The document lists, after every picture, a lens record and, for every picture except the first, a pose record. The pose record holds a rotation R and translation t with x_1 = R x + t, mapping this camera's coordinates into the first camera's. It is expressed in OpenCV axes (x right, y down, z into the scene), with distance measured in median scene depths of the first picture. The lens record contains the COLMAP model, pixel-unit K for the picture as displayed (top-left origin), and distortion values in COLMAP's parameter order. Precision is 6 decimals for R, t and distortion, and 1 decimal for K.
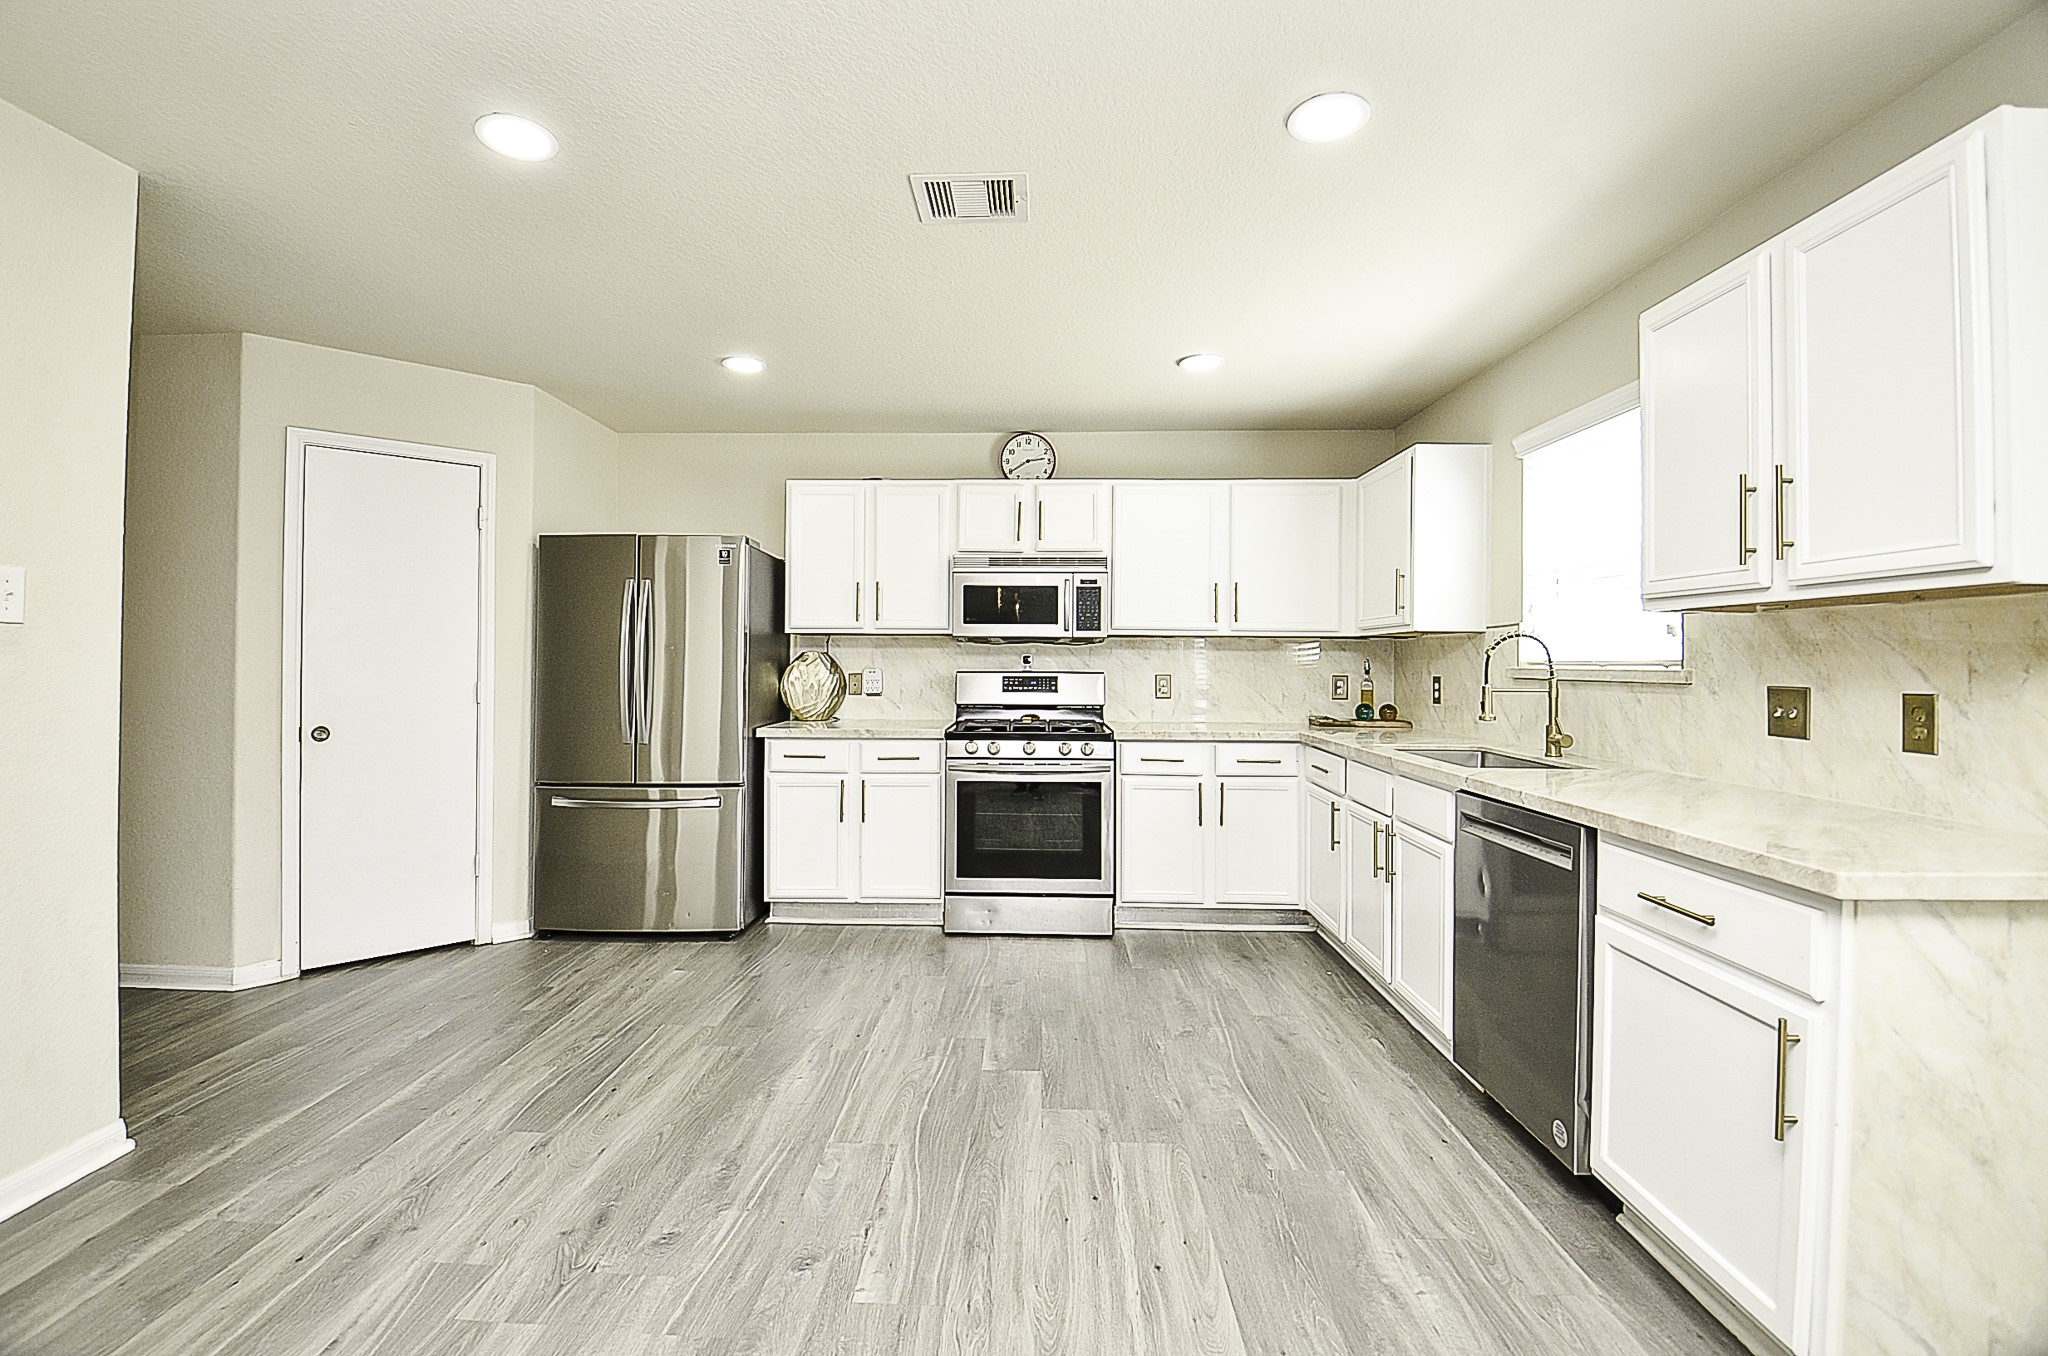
lens RADIAL K [[906.3, 0, 1000.4], [0, 906.3, 640.3], [0, 0, 1]] dist [-0.016746, -0.006632]
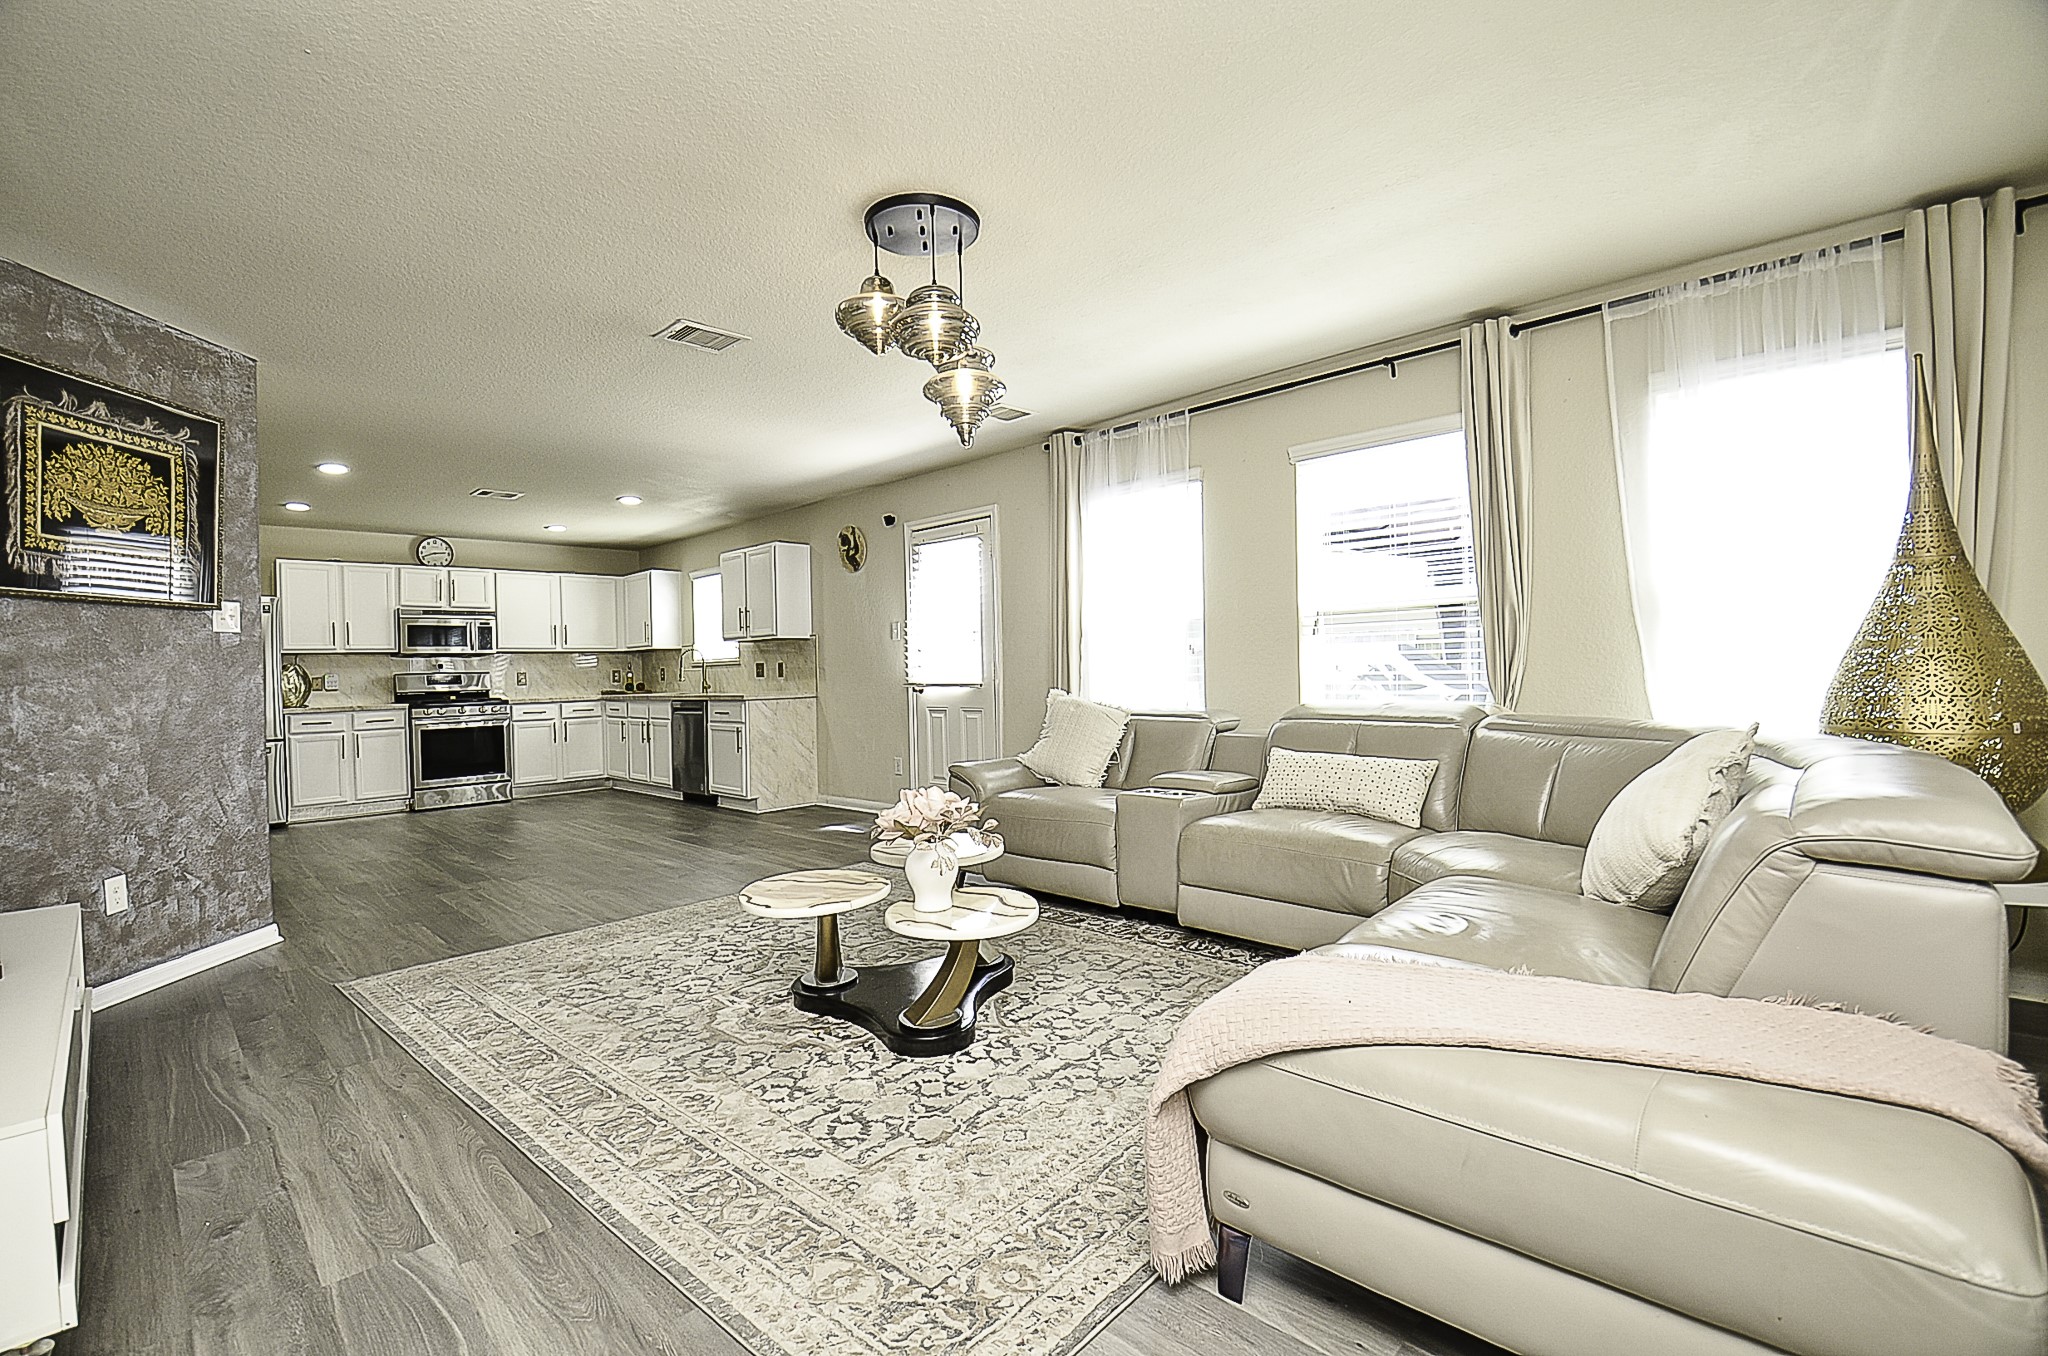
lens RADIAL K [[906.3, 0, 1025.1], [0, 906.3, 670.6], [0, 0, 1]] dist [-0.016746, -0.006632]
pose [[0.668021, -0.026971, 0.743654, -0.580990], [0.015687, 0.999631, 0.022163, 0.009682], [-0.743977, -0.003139, 0.668197, -1.164002]]
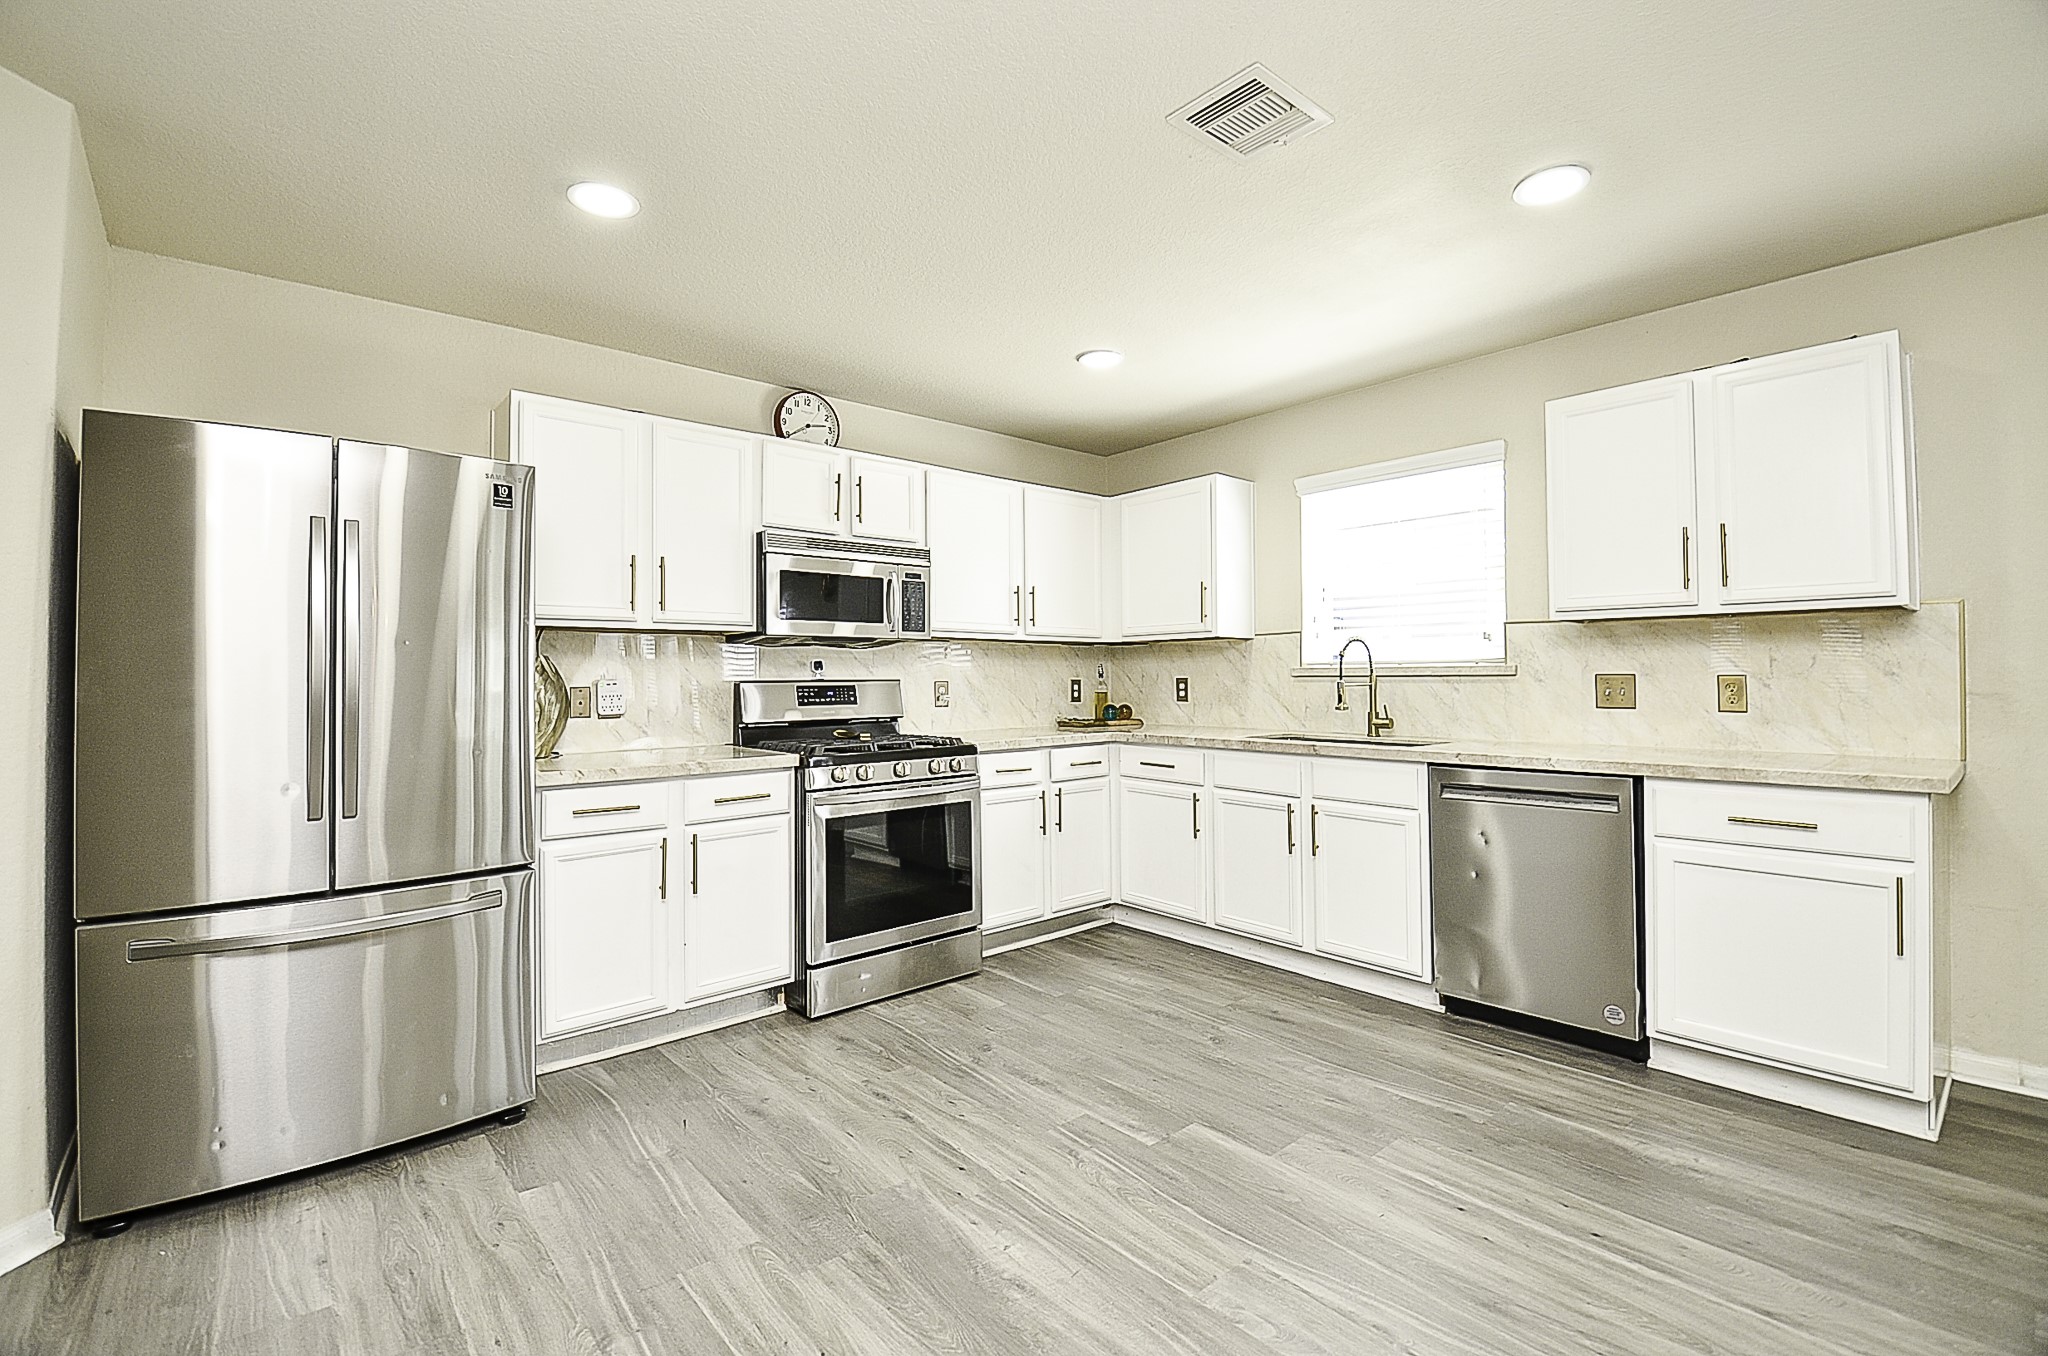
lens RADIAL K [[906.3, 0, 1008.2], [0, 906.3, 649.1], [0, 0, 1]] dist [-0.016746, -0.006632]
pose [[0.735843, 0.008080, 0.677104, -0.451507], [-0.003661, 0.999962, -0.007954, 0.013737], [-0.677142, 0.003374, 0.735844, 0.308247]]
